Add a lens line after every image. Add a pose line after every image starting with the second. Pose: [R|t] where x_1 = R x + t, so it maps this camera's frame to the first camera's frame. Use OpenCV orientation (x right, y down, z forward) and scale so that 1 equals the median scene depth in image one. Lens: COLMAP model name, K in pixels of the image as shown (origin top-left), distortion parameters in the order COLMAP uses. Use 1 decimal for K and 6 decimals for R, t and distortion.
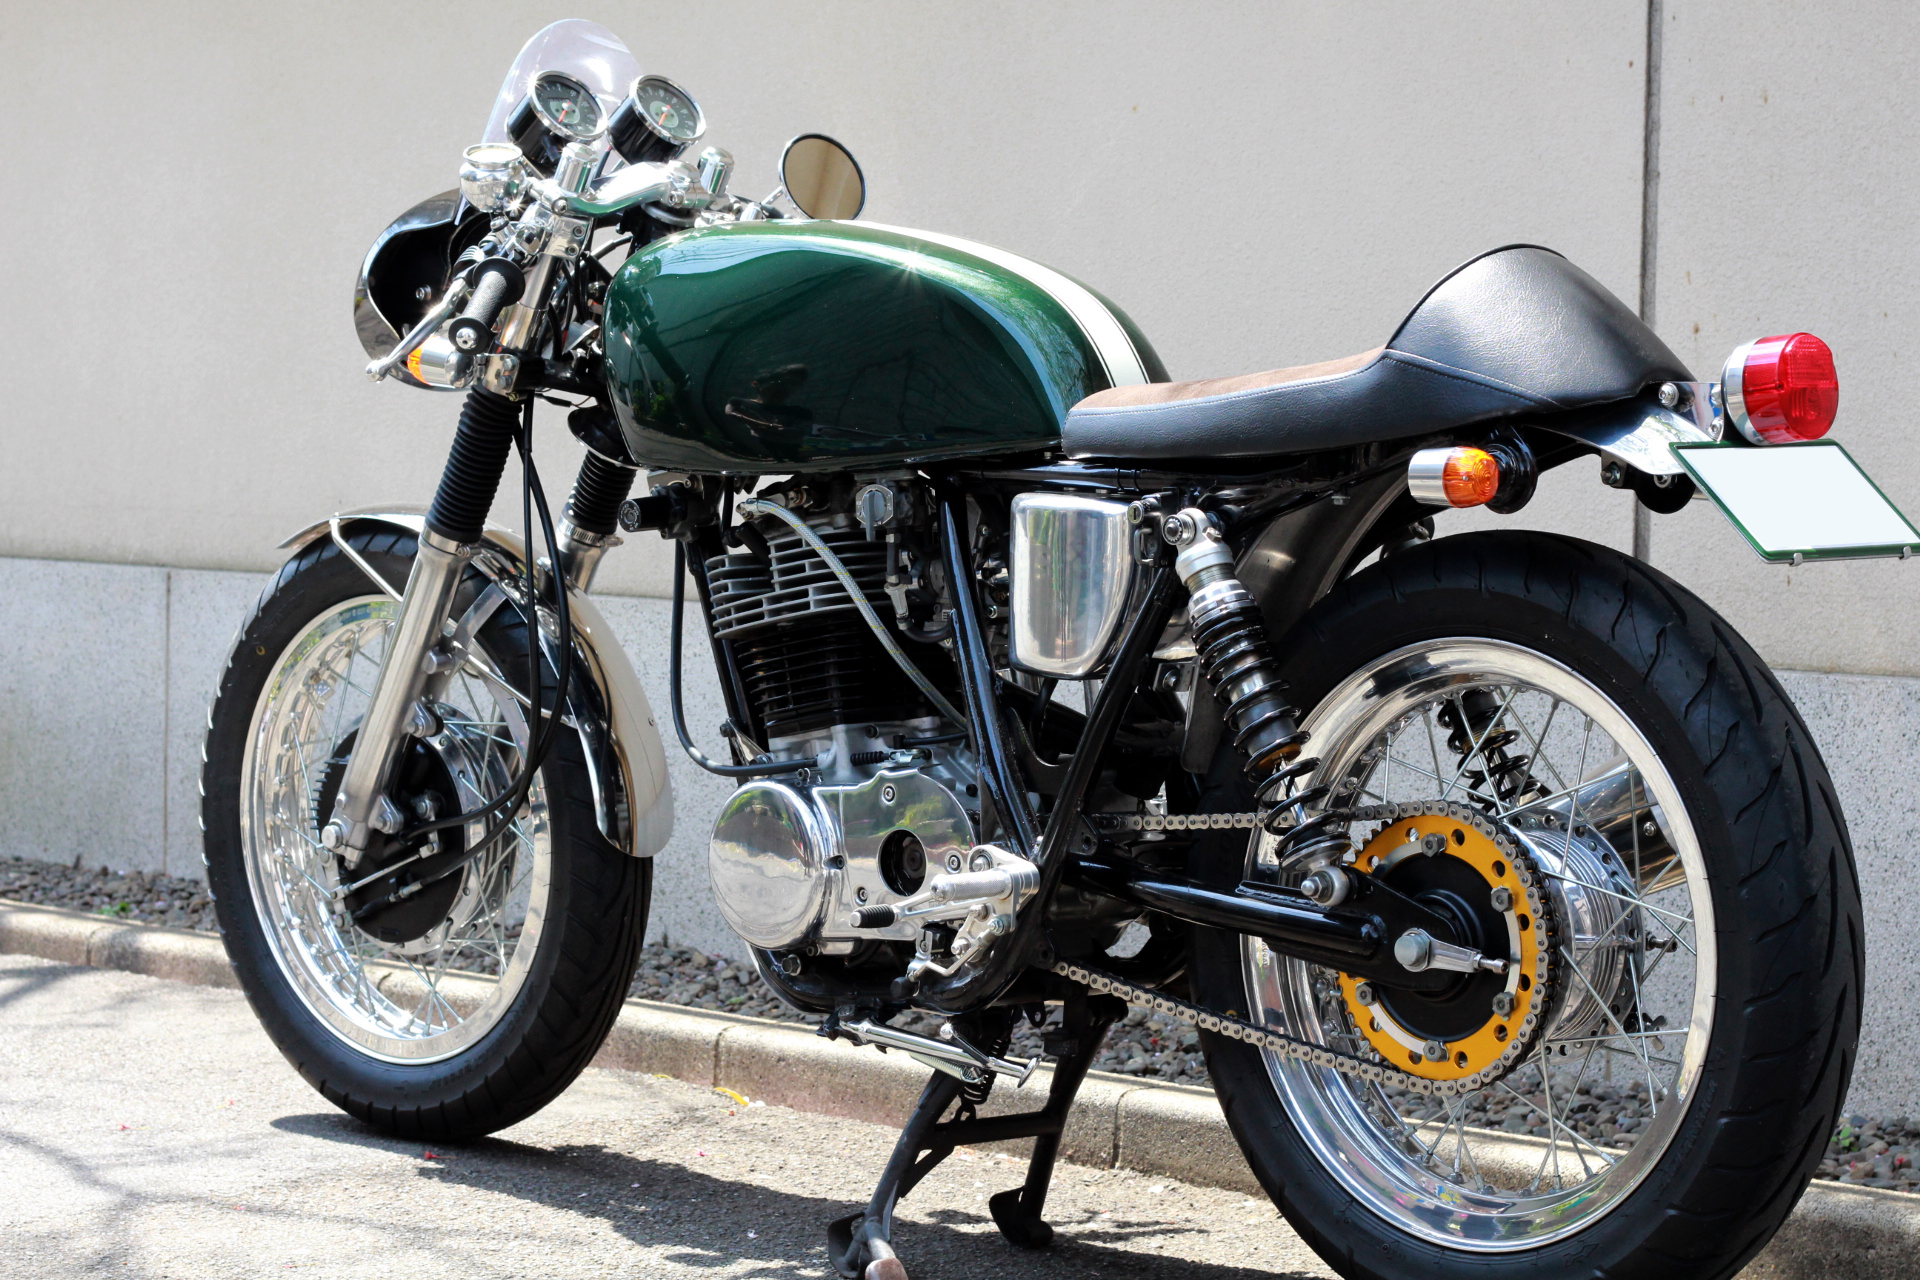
lens RADIAL K [[4501.6, 0, 960.0], [0, 4501.6, 640.0], [0, 0, 1]] dist [-0.086961, -0.115184]
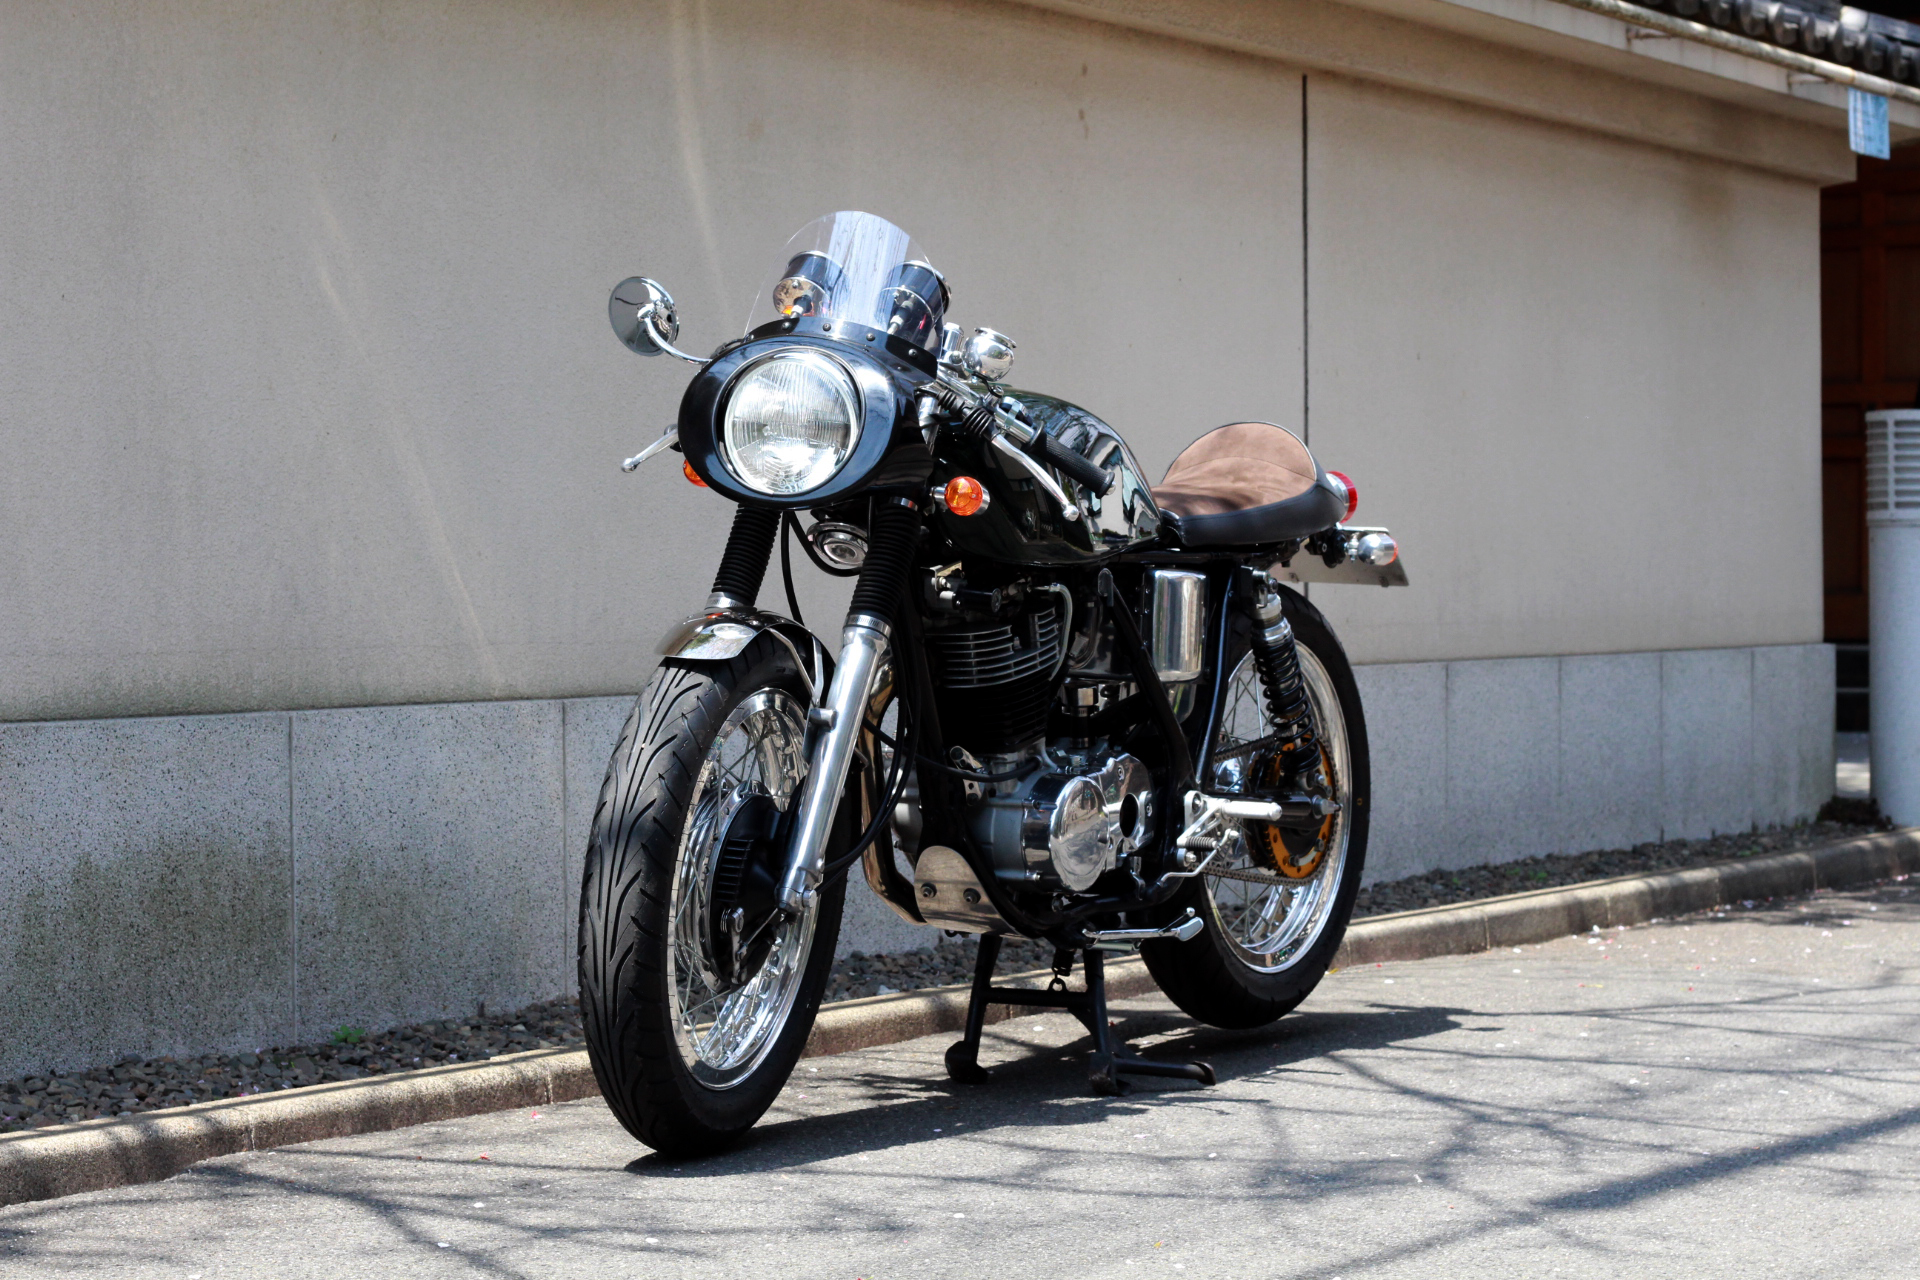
lens RADIAL K [[4501.6, 0, 960.0], [0, 4501.6, 640.0], [0, 0, 1]] dist [-0.086961, -0.115184]
pose [[-0.236350, -0.032003, 0.971141, -1.923167], [0.047029, 0.997909, 0.044331, -0.113771], [-0.970529, 0.056149, -0.234350, 1.856475]]
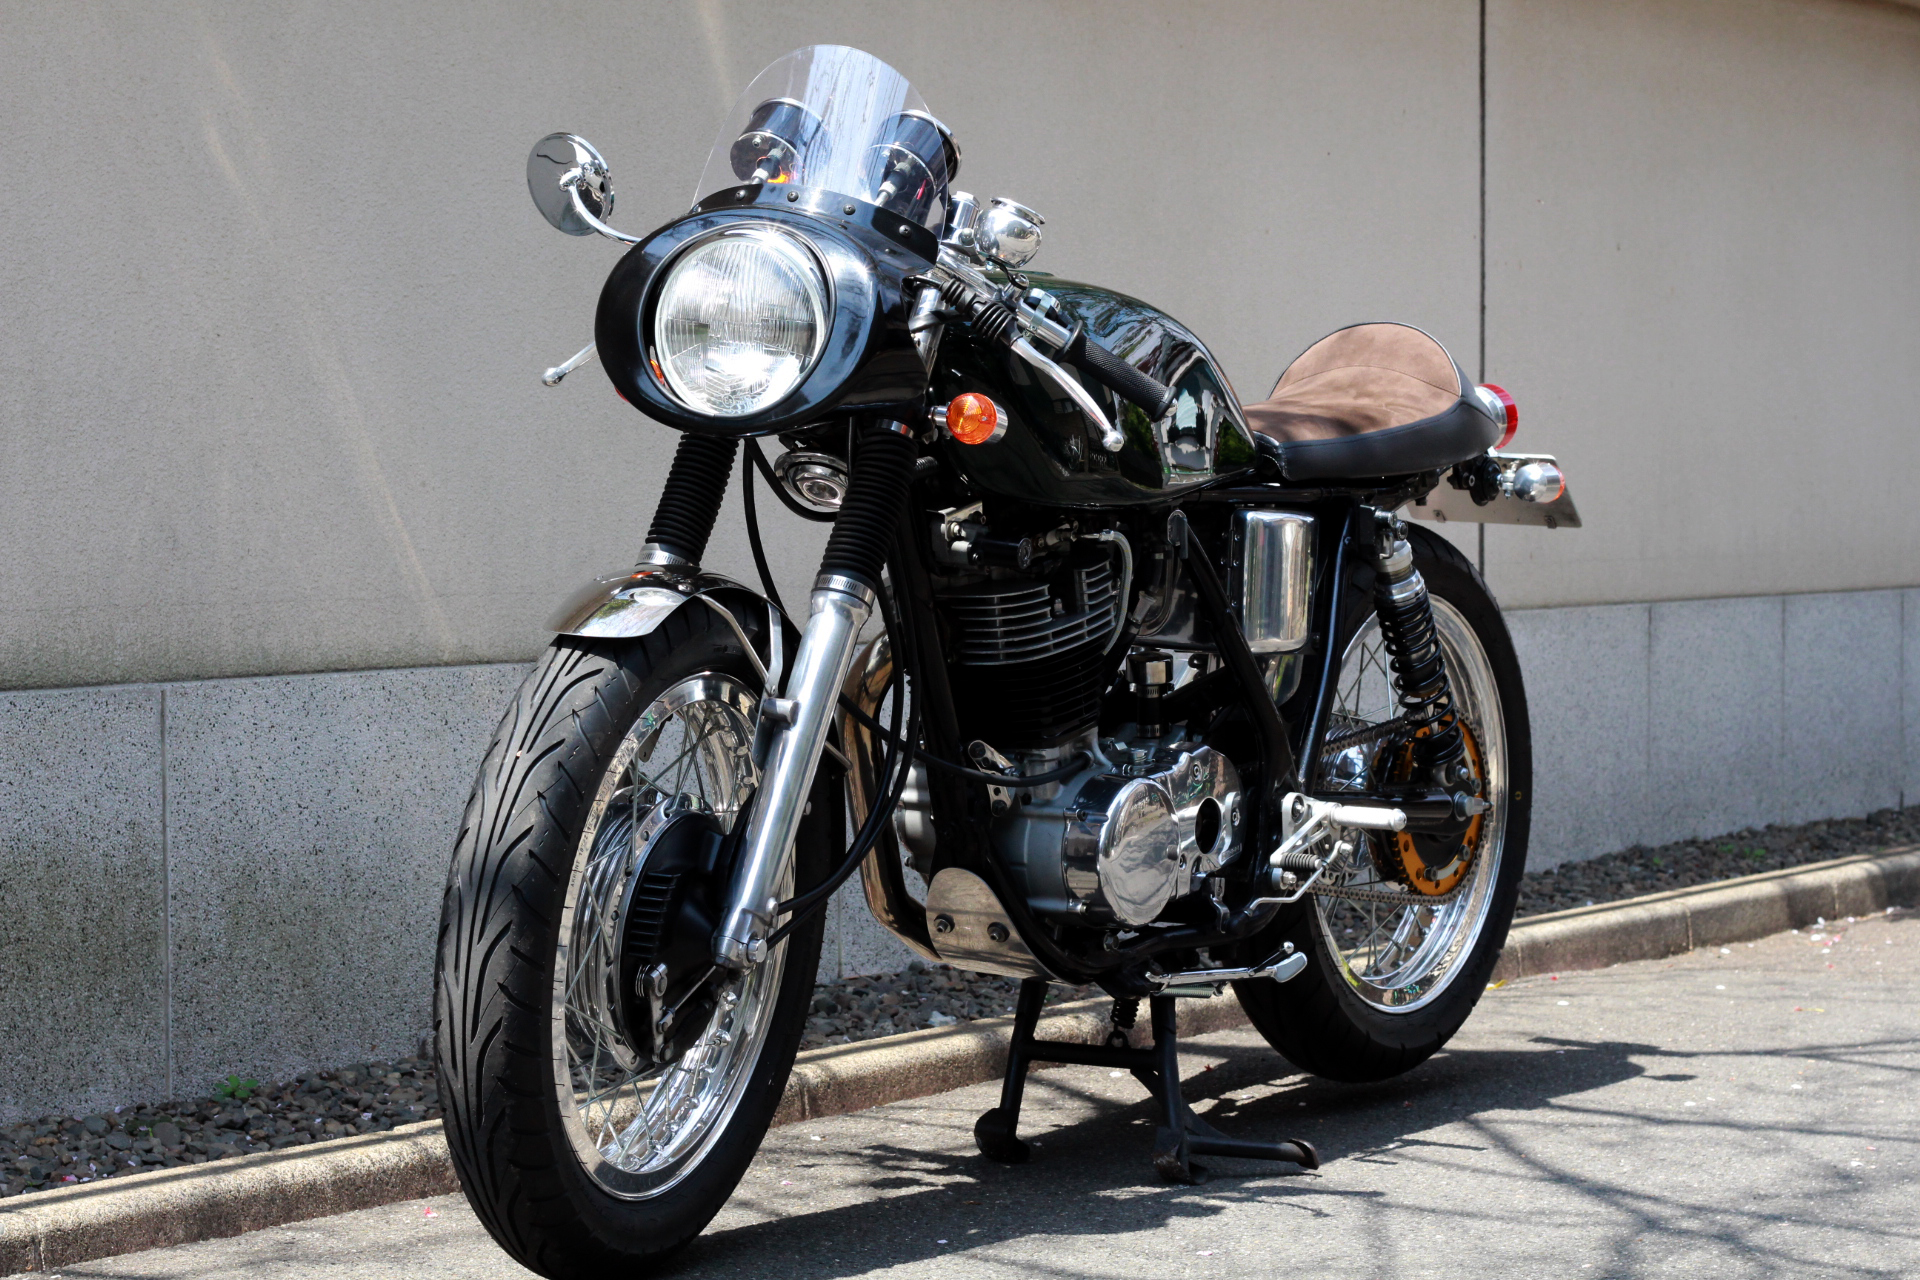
lens RADIAL K [[4501.6, 0, 960.0], [0, 4501.6, 640.0], [0, 0, 1]] dist [-0.086961, -0.115184]
pose [[-0.183604, -0.054377, 0.981495, -1.624409], [0.045432, 0.996932, 0.063731, -0.112221], [-0.981950, 0.056292, -0.180570, 1.728735]]
